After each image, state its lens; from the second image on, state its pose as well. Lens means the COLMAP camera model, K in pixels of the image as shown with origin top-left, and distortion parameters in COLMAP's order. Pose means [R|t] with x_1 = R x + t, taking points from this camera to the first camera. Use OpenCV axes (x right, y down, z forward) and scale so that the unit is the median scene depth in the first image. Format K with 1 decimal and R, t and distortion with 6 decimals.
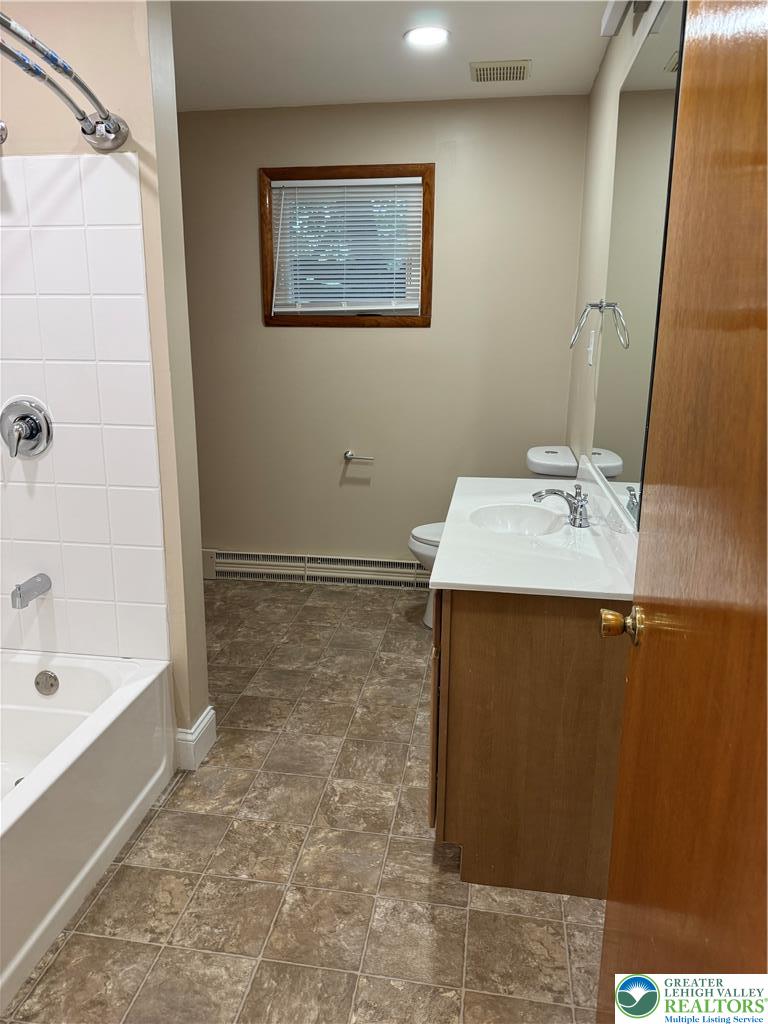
lens RADIAL K [[719.6, 0, 378.4], [0, 719.6, 503.4], [0, 0, 1]] dist [0.061290, -0.073823]
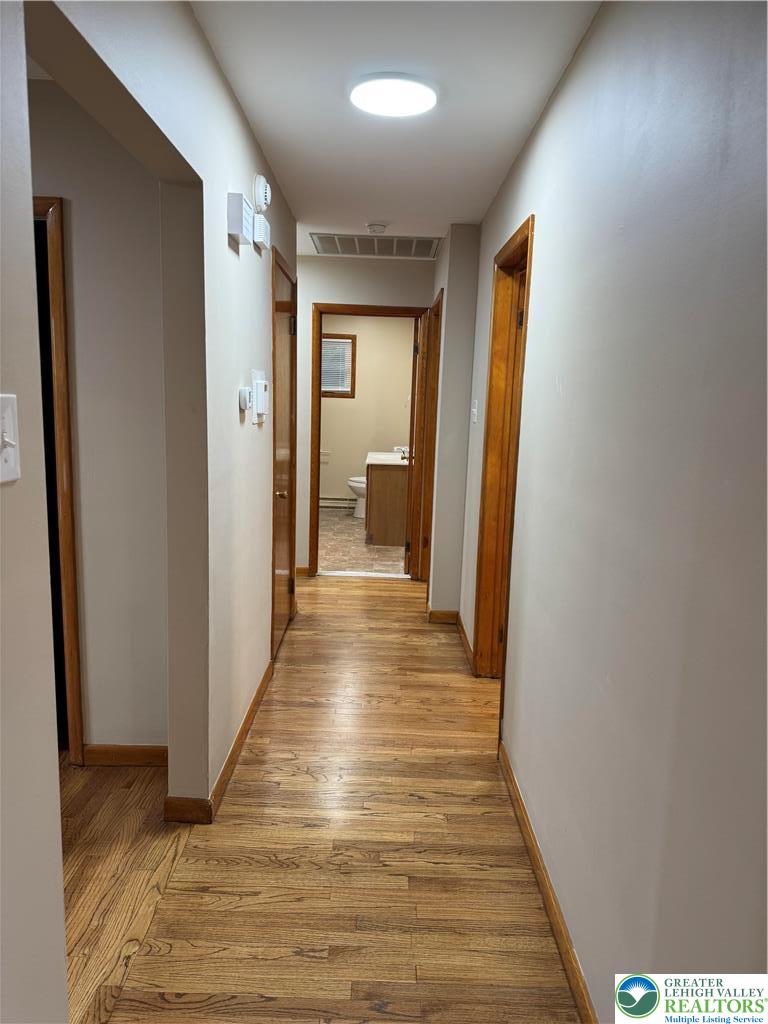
lens RADIAL K [[719.6, 0, 384.3], [0, 719.6, 512.4], [0, 0, 1]] dist [0.061290, -0.073823]
pose [[0.986635, 0.001611, 0.162940, -0.493324], [0.011146, 0.996942, -0.077349, 0.724182], [-0.162566, 0.078132, 0.983599, -3.030599]]
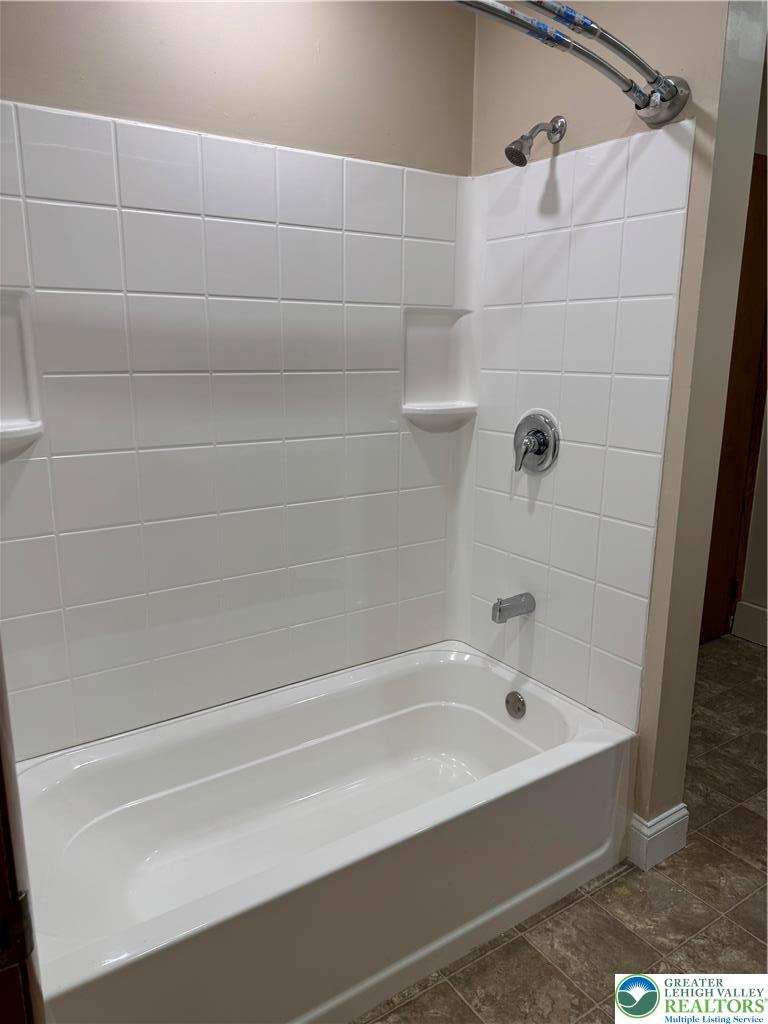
lens RADIAL K [[719.6, 0, 380.3], [0, 719.6, 518.2], [0, 0, 1]] dist [0.061290, -0.073823]
pose [[0.677745, 0.169009, -0.715610, 0.075864], [-0.170938, 0.982777, 0.070214, -0.036957], [0.715152, 0.074737, 0.694962, 0.195102]]
